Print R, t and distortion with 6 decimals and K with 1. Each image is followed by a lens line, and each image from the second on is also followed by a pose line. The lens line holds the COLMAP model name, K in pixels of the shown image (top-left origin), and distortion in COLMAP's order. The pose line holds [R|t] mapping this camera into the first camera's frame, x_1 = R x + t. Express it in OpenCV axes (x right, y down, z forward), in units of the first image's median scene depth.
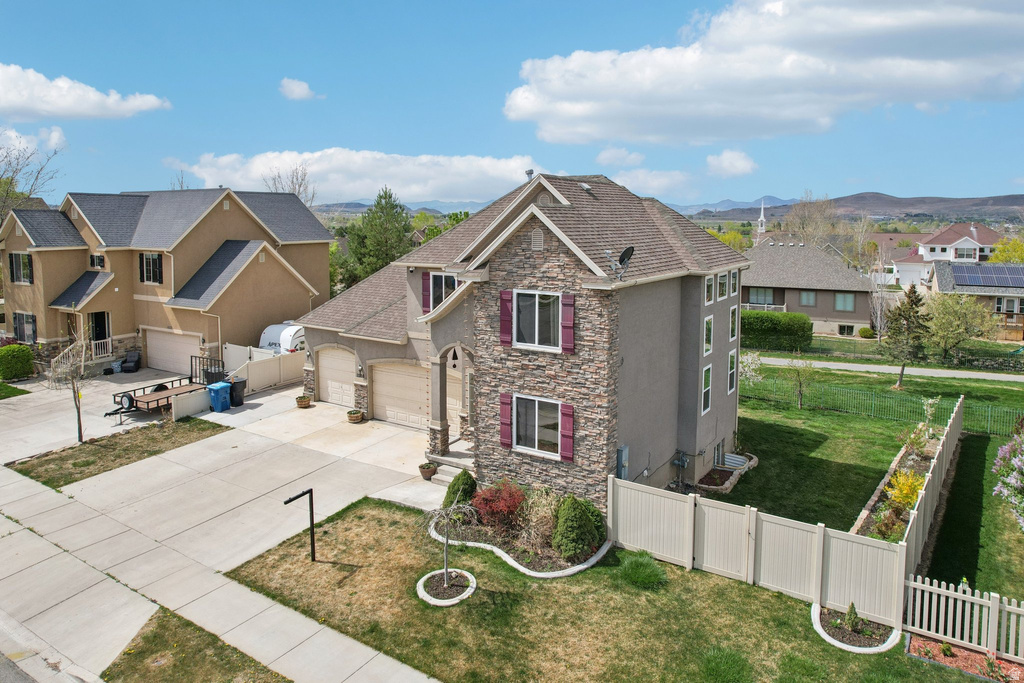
lens RADIAL K [[680.5, 0, 526.0], [0, 680.5, 275.4], [0, 0, 1]] dist [-0.030802, 0.005001]
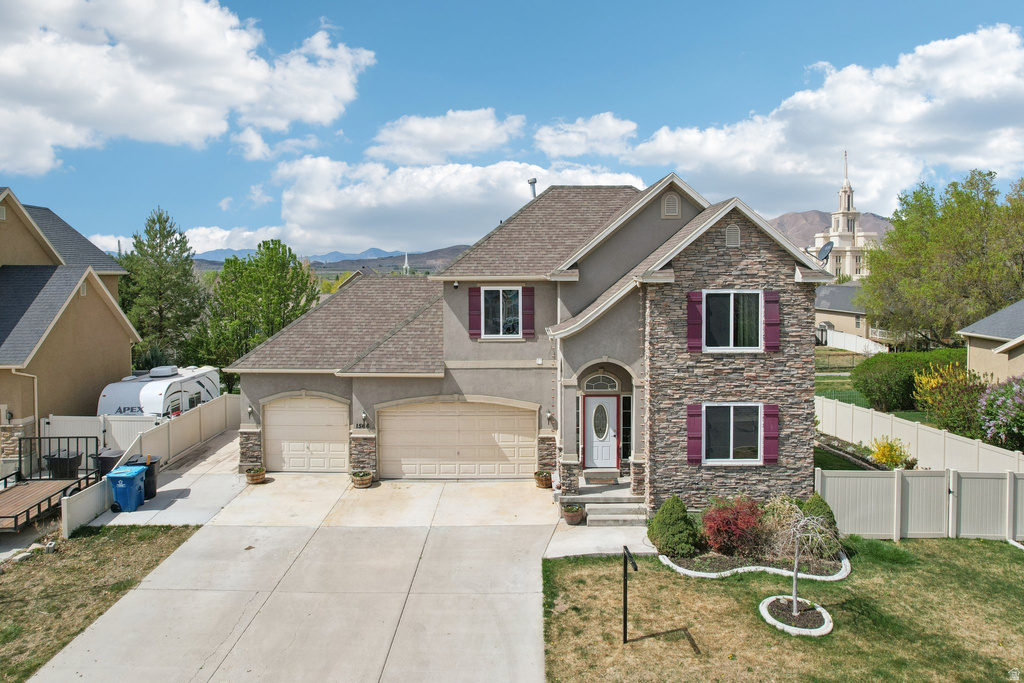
lens RADIAL K [[664.9, 0, 519.2], [0, 664.9, 289.7], [0, 0, 1]] dist [-0.054328, 0.037438]
pose [[0.846418, -0.019151, 0.532175, -0.718308], [0.047742, 0.998058, -0.040018, 0.044721], [-0.530375, 0.059279, 0.845688, 0.370235]]
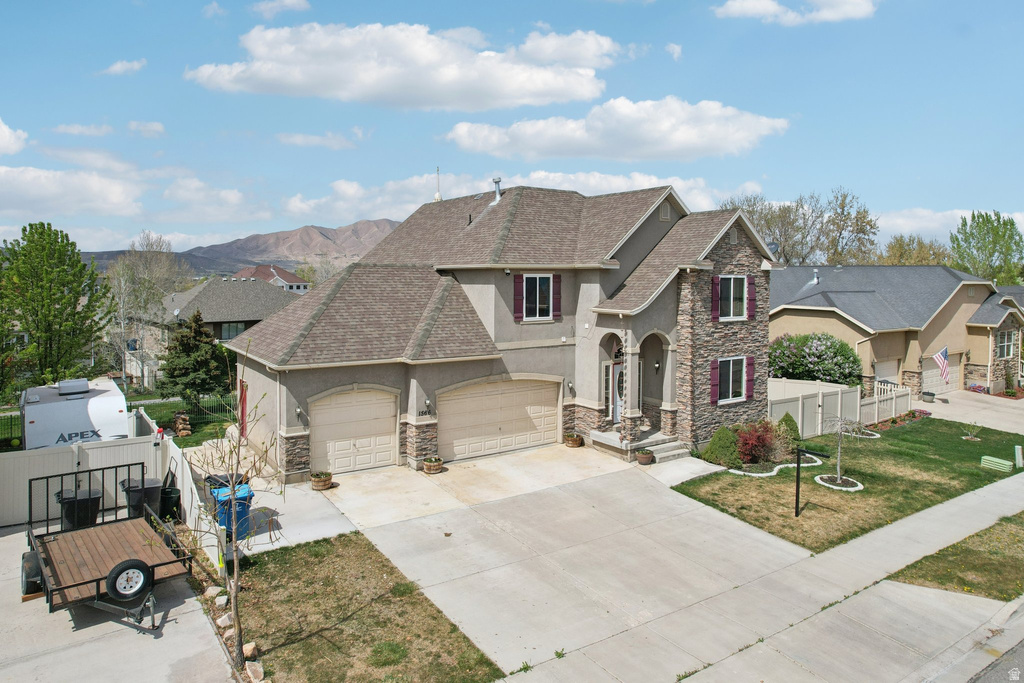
lens RADIAL K [[667.4, 0, 499.2], [0, 667.4, 301.8], [0, 0, 1]] dist [-0.054409, 0.036586]
pose [[0.401263, -0.038350, 0.915160, -1.316998], [0.072384, 0.997326, 0.010055, 0.028023], [-0.913098, 0.062208, 0.402966, 0.885714]]
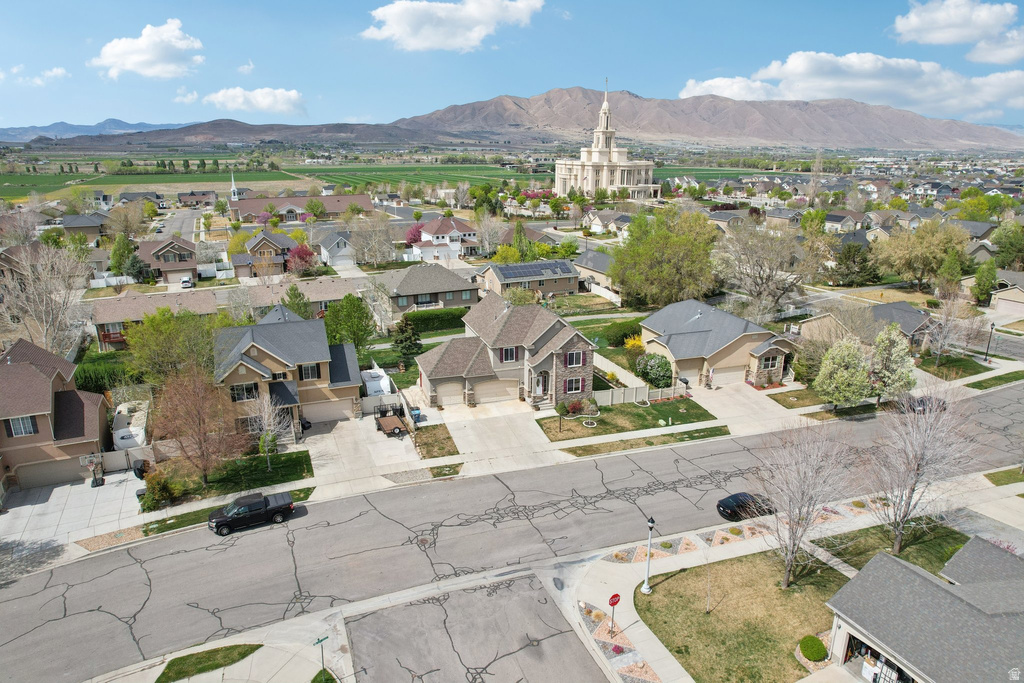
lens RADIAL K [[658.3, 0, 512.0], [0, 658.3, 341.5], [0, 0, 1]] dist [-0.070453, 0.068190]
pose [[0.629878, -0.229554, 0.741996, -2.910736], [0.060246, 0.966888, 0.247987, -0.962429], [-0.774354, -0.111500, 0.622852, -1.018712]]
